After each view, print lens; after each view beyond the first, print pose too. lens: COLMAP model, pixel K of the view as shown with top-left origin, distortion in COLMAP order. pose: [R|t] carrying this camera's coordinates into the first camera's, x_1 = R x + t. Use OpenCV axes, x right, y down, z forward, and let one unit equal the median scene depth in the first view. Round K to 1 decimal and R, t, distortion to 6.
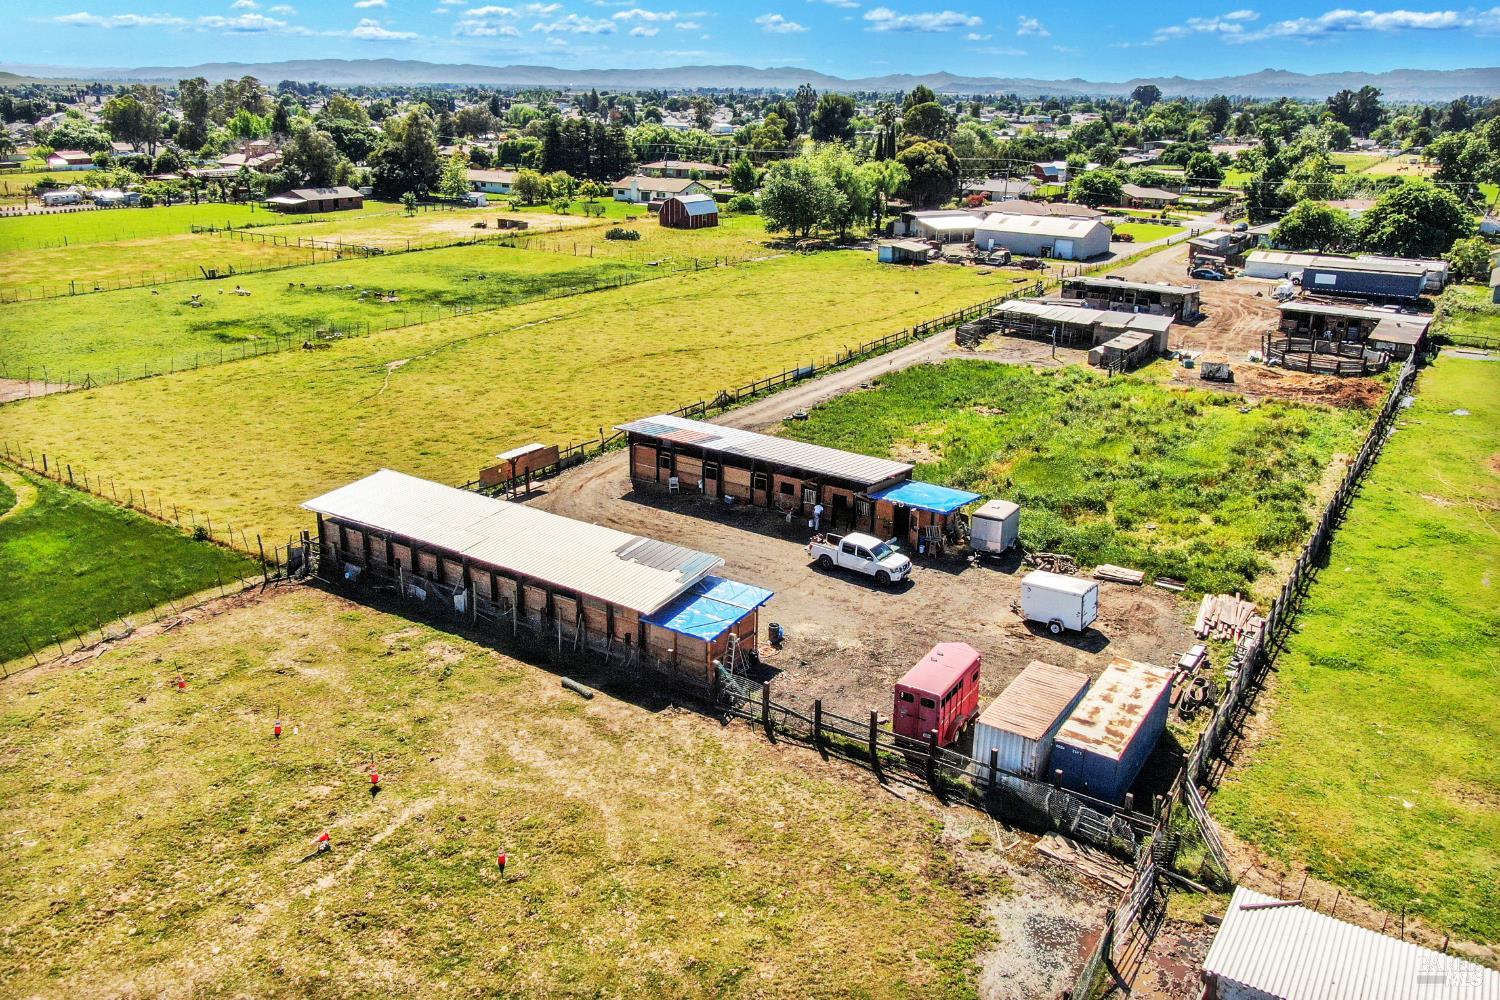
lens RADIAL K [[1174.1, 0, 750.1], [0, 1174.1, 444.7], [0, 0, 1]] dist [-0.017515, 0.004317]
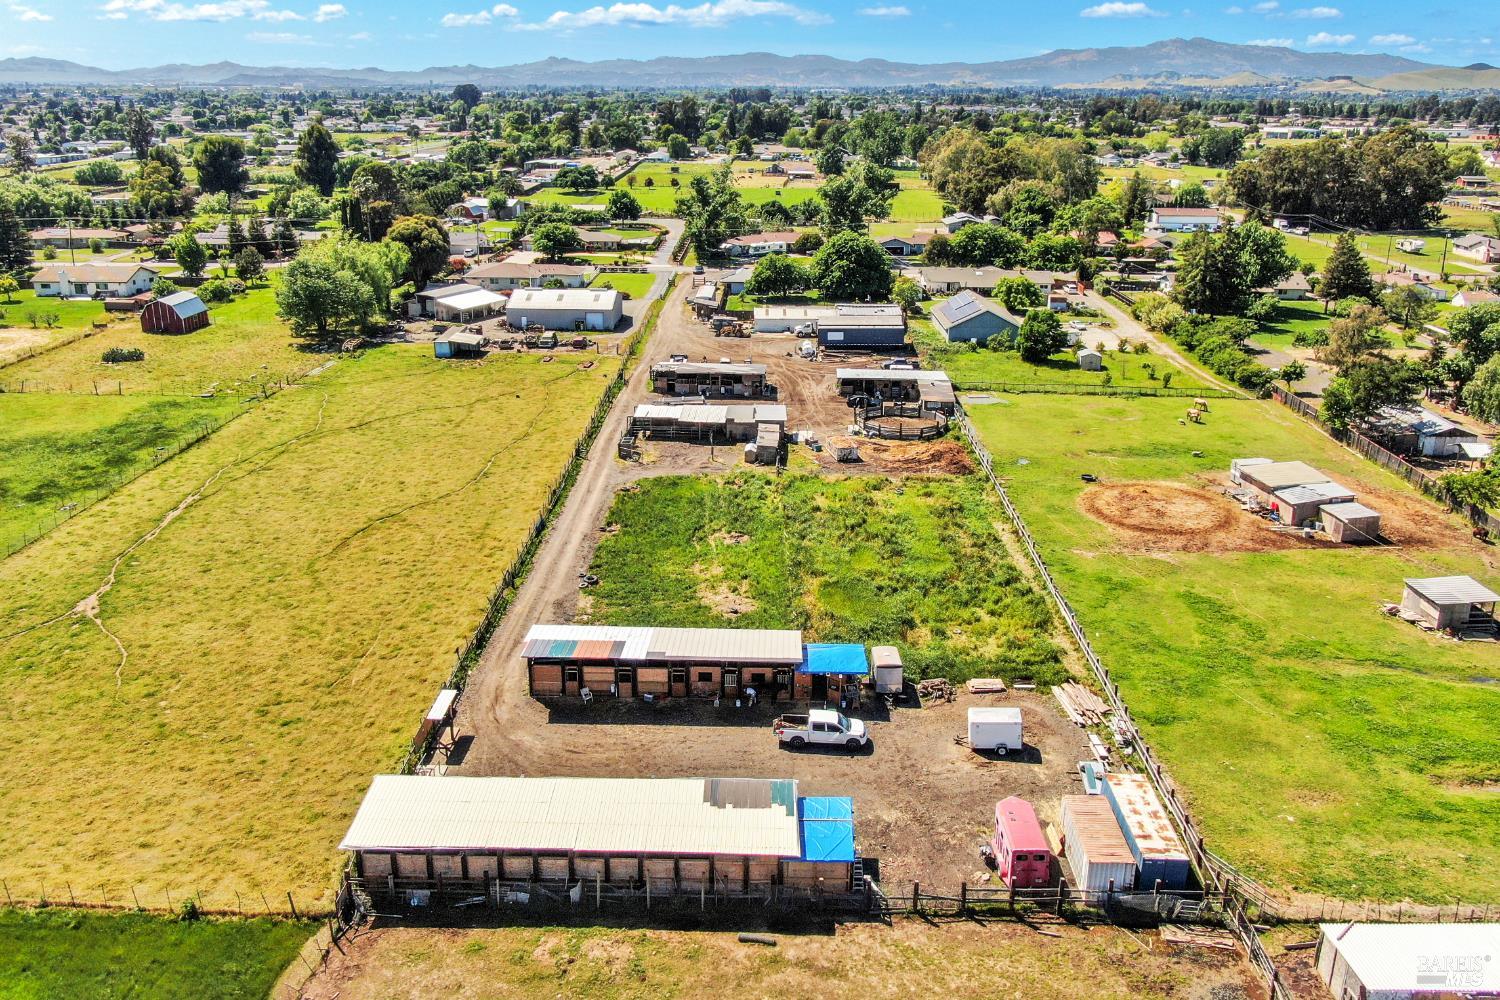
lens RADIAL K [[1174.1, 0, 750.1], [0, 1174.1, 444.7], [0, 0, 1]] dist [-0.017515, 0.004317]
pose [[0.847367, -0.165151, 0.504672, -0.455102], [0.160496, 0.985610, 0.053053, -0.230948], [-0.506171, 0.036042, 0.861680, 0.000810]]
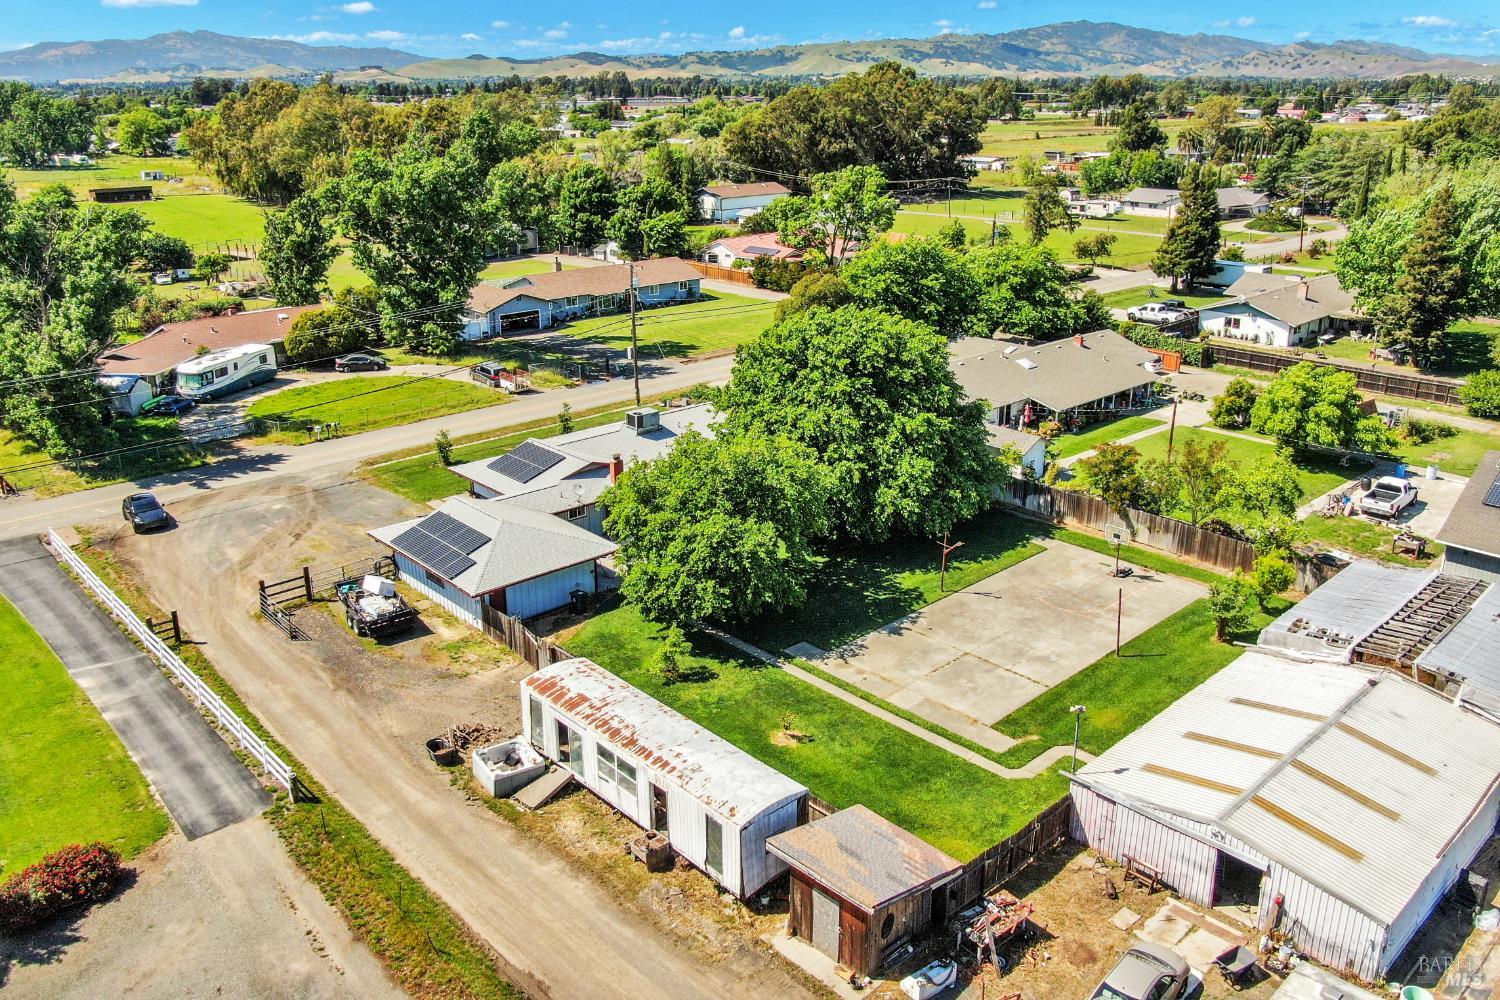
lens RADIAL K [[1174.1, 0, 750.1], [0, 1174.1, 444.7], [0, 0, 1]] dist [-0.017515, 0.004317]
pose [[0.231535, -0.300943, 0.925108, 0.583107], [0.287437, 0.929655, 0.230483, -0.734049], [-0.929393, 0.212545, 0.301749, 2.459284]]
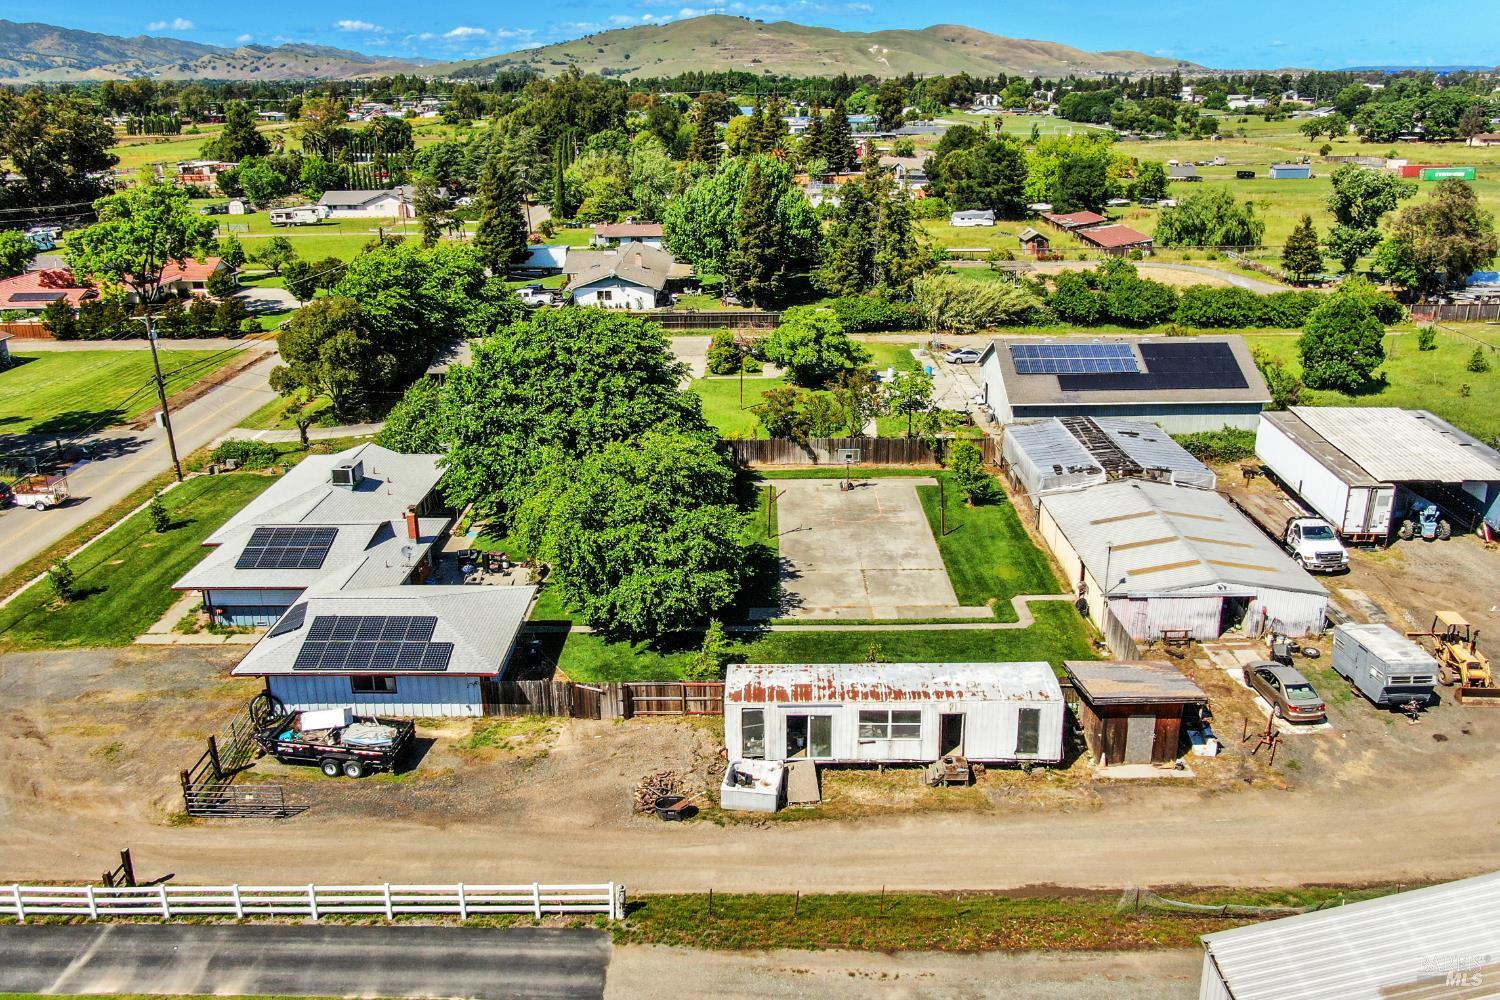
lens RADIAL K [[1174.1, 0, 750.1], [0, 1174.1, 444.7], [0, 0, 1]] dist [-0.017515, 0.004317]
pose [[-0.544927, -0.257626, 0.797924, 0.635449], [0.247640, 0.859728, 0.446702, -0.893923], [-0.801080, 0.441018, -0.404690, 2.970549]]
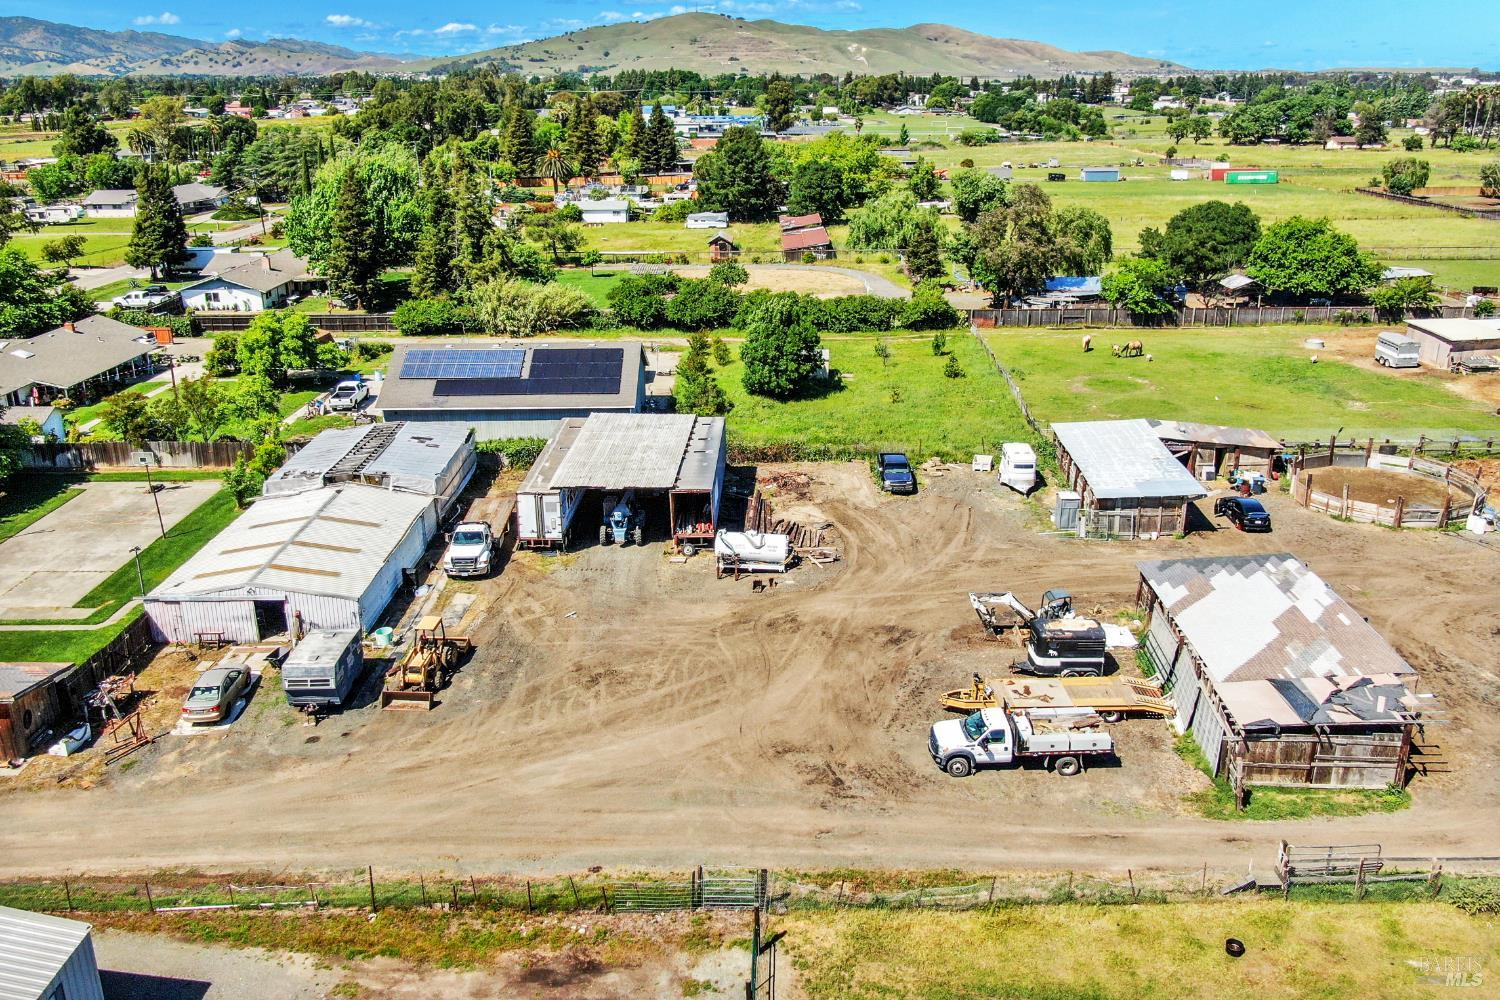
lens RADIAL K [[1174.1, 0, 750.1], [0, 1174.1, 444.7], [0, 0, 1]] dist [-0.017515, 0.004317]
pose [[-0.547971, -0.261225, 0.794663, 0.278341], [0.241980, 0.859870, 0.449521, -0.752016], [-0.800733, 0.438617, -0.407972, 2.468248]]
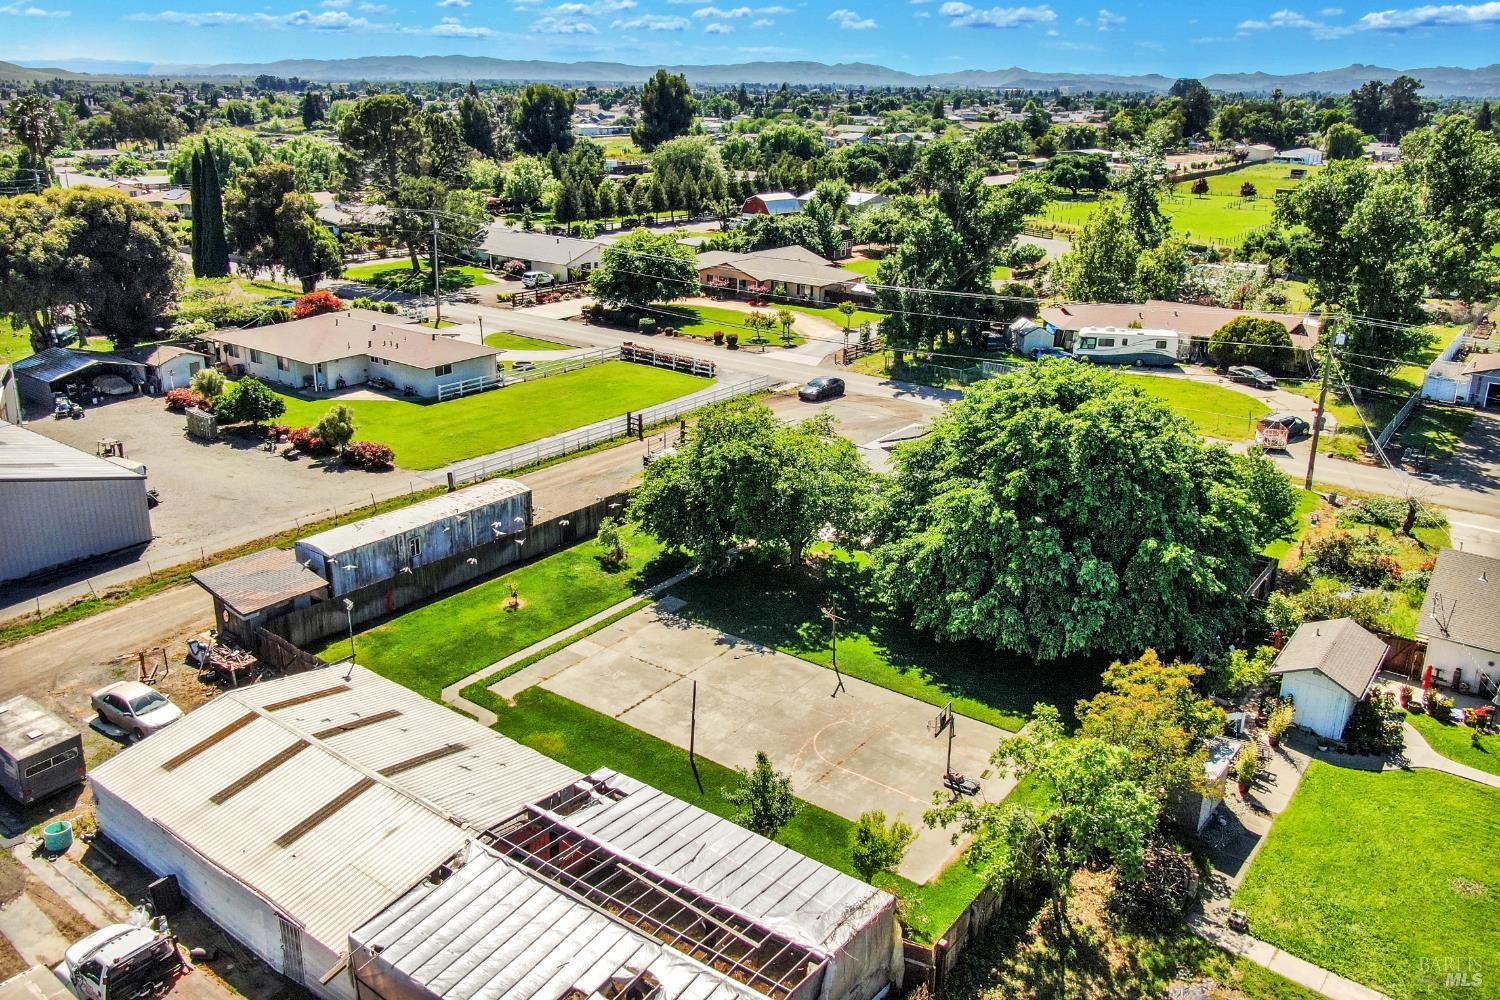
lens RADIAL K [[1174.1, 0, 750.1], [0, 1174.1, 444.7], [0, 0, 1]] dist [-0.017515, 0.004317]
pose [[0.998140, 0.017036, -0.058534, 1.355815], [-0.016868, 0.999852, 0.003361, -0.539183], [0.058583, -0.002367, 0.998280, 1.871414]]
